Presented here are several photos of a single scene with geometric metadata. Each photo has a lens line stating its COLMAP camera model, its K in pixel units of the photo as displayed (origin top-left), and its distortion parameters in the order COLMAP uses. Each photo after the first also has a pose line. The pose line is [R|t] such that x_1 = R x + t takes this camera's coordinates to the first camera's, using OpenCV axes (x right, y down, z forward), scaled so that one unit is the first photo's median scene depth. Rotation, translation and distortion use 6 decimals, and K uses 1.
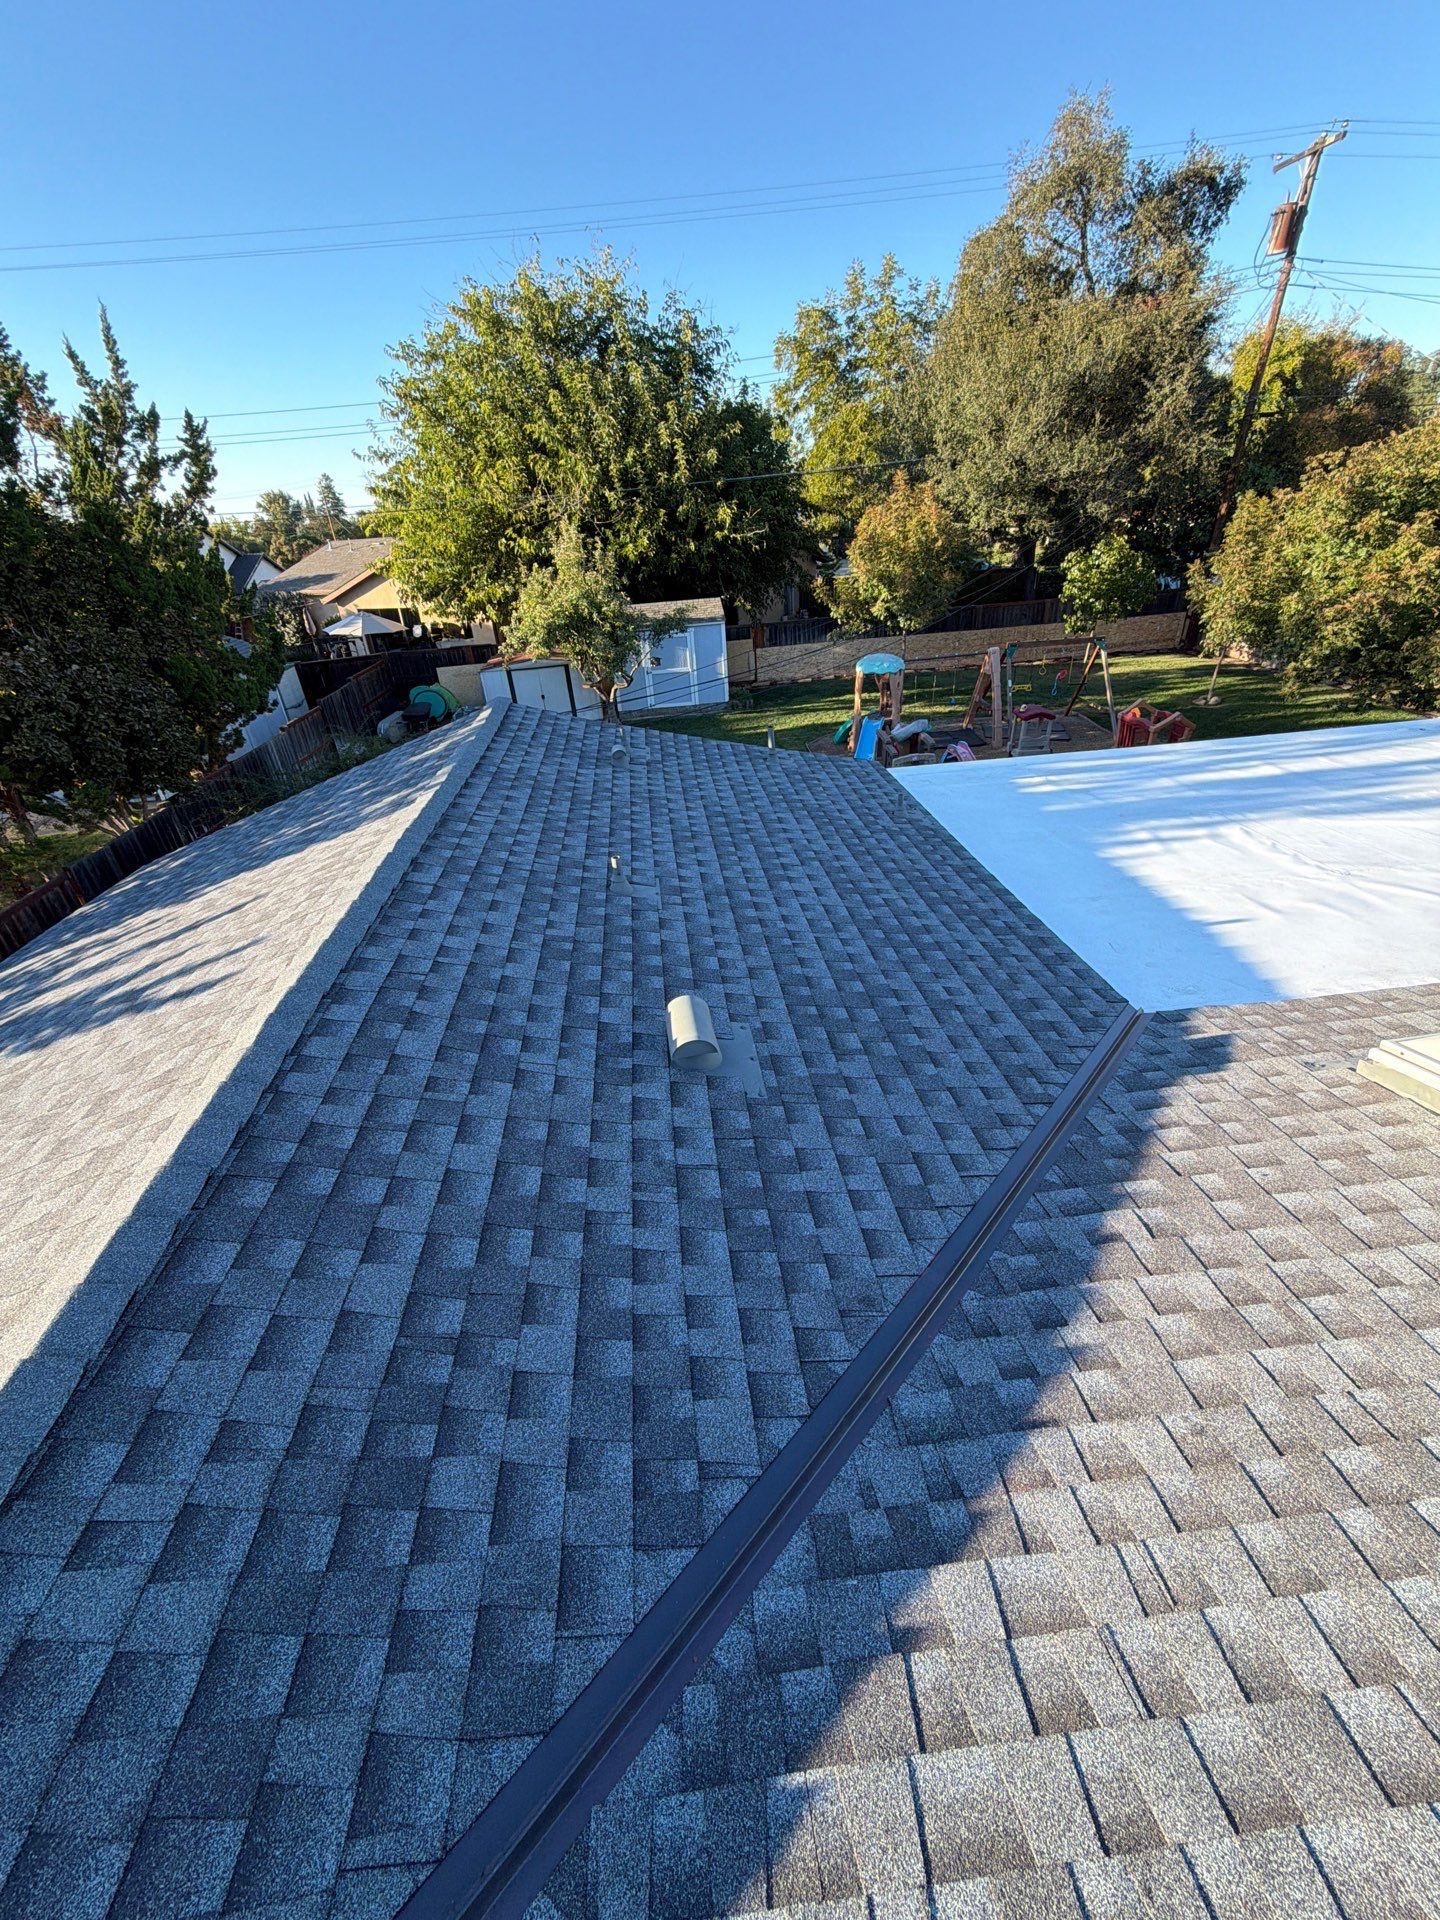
lens RADIAL K [[761.9, 0, 715.2], [0, 761.9, 965.0], [0, 0, 1]] dist [-0.000634, 0.000094]
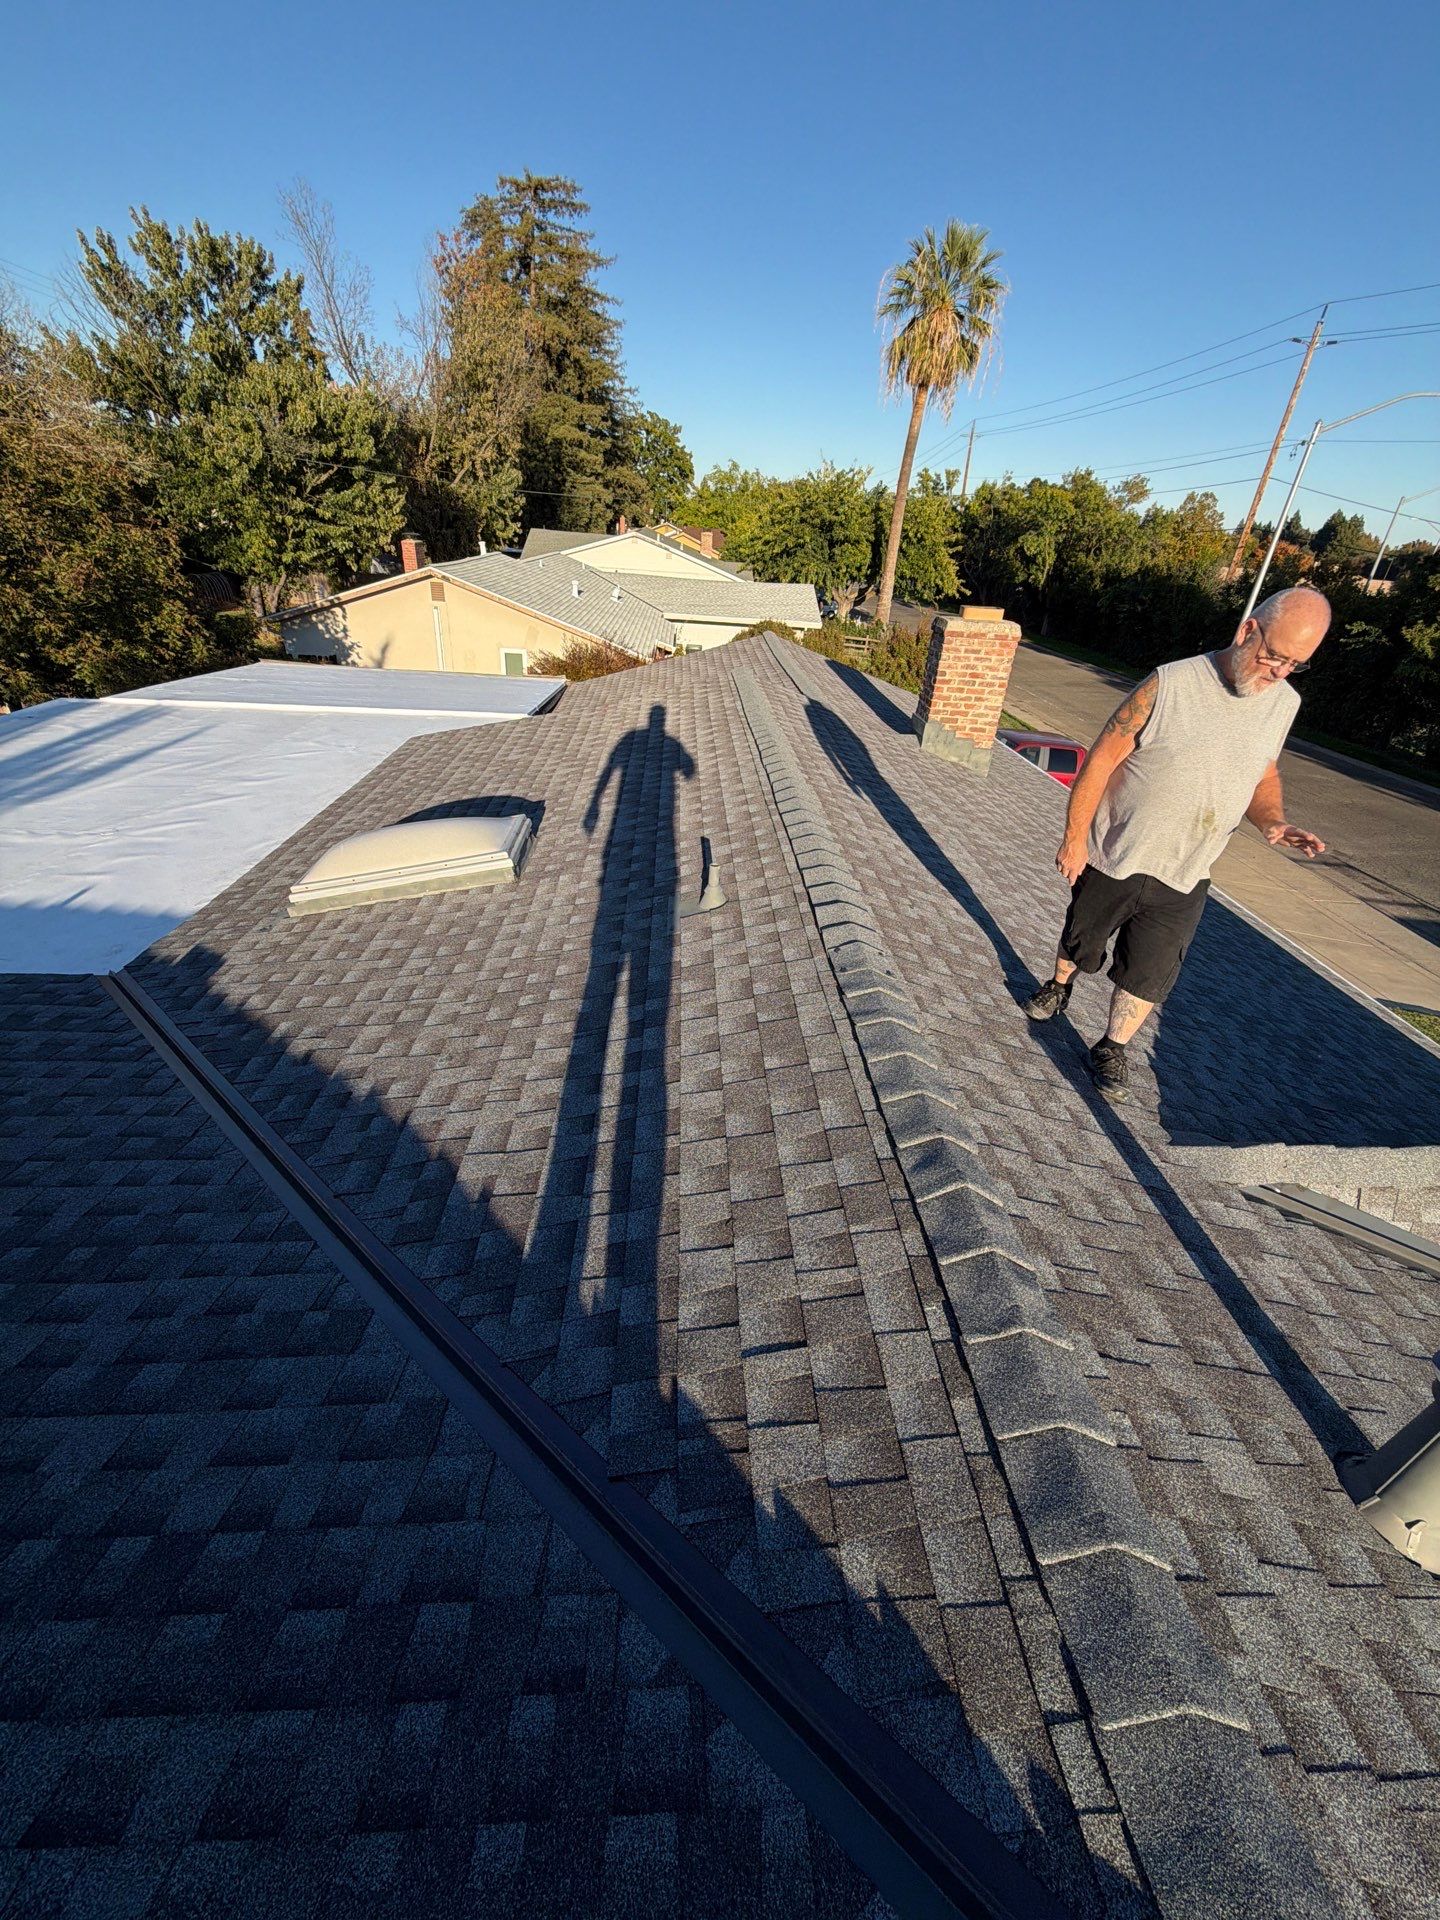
lens RADIAL K [[761.9, 0, 723.0], [0, 761.9, 967.0], [0, 0, 1]] dist [-0.000634, 0.000094]
pose [[0.047689, -0.440999, 0.896240, -0.303185], [0.449243, 0.810860, 0.375083, 0.033102], [-0.892136, 0.384742, 0.236785, -0.008763]]
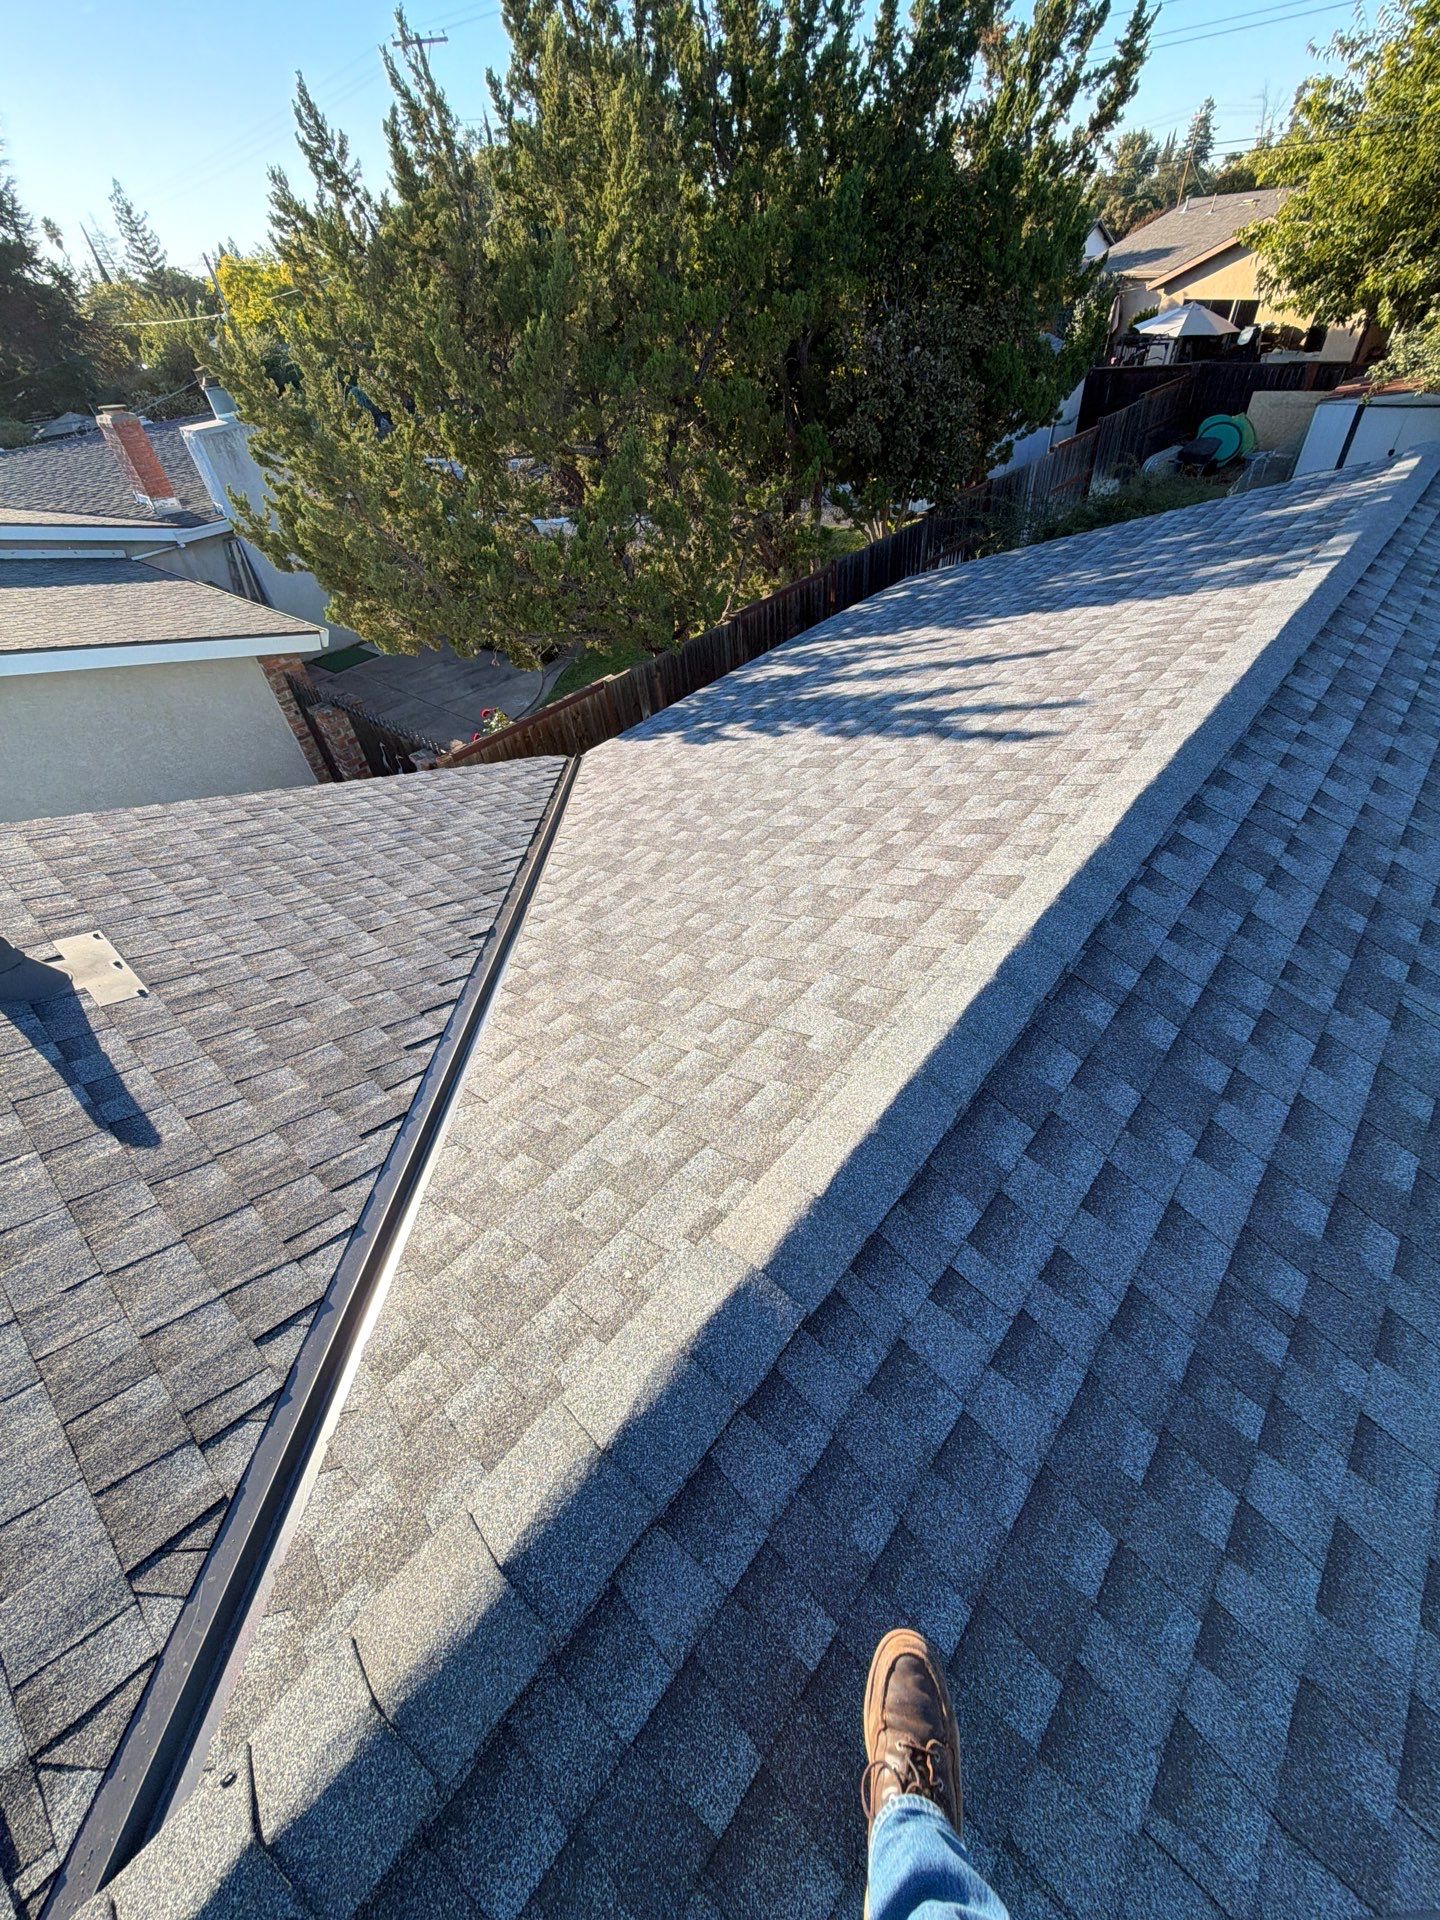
lens RADIAL K [[761.9, 0, 724.1], [0, 761.9, 962.9], [0, 0, 1]] dist [-0.000634, 0.000094]
pose [[0.689292, 0.498640, -0.525580, -0.218877], [-0.335773, 0.862713, 0.378131, 0.027979], [0.641976, -0.084167, 0.762091, 0.016188]]
